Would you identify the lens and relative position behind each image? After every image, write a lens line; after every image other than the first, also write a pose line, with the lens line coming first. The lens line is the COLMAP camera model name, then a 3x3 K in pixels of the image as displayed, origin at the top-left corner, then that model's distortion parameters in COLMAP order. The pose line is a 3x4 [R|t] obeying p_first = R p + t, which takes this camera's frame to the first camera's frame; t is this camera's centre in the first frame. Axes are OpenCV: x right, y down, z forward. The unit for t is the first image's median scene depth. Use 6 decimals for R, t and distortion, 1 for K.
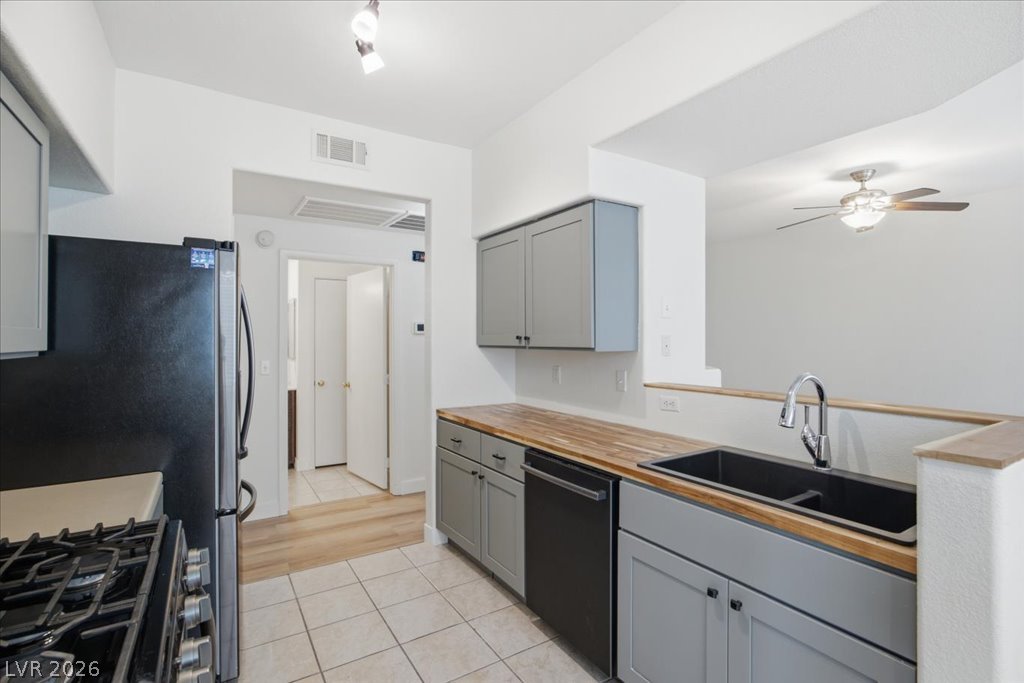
lens RADIAL K [[489.4, 0, 512.8], [0, 489.4, 336.8], [0, 0, 1]] dist [0.004534, 0.000261]
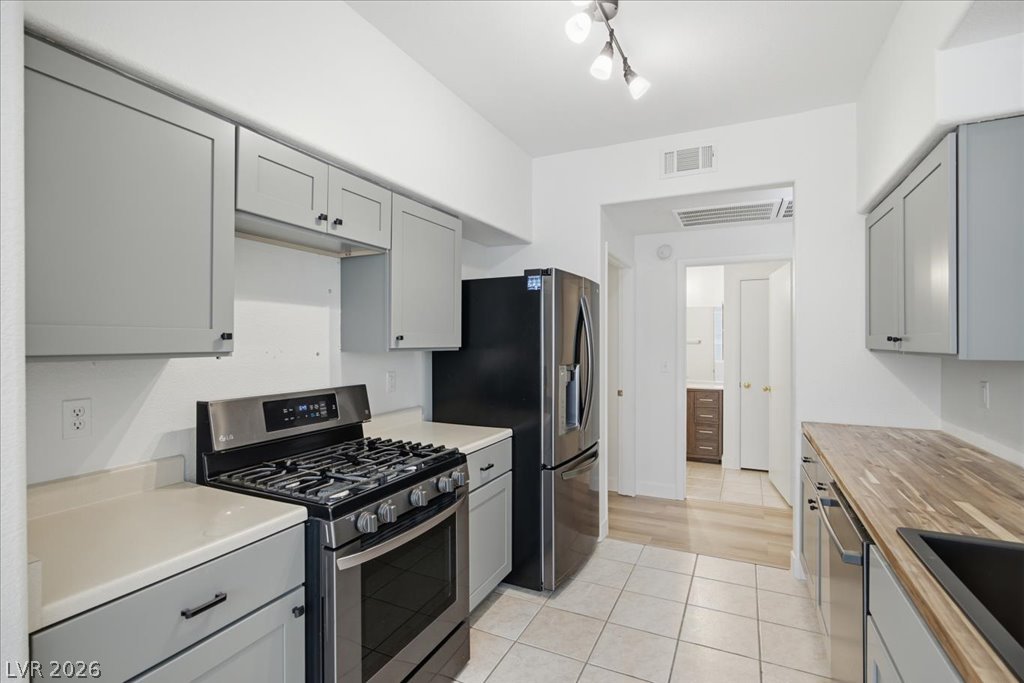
lens RADIAL K [[483.3, 0, 511.9], [0, 483.3, 341.4], [0, 0, 1]] dist [-0.003362, 0.001037]
pose [[0.532488, 0.001129, -0.846437, 0.296861], [0.002628, 0.999992, 0.002987, 0.001930], [0.846434, -0.003815, 0.532481, 0.119024]]
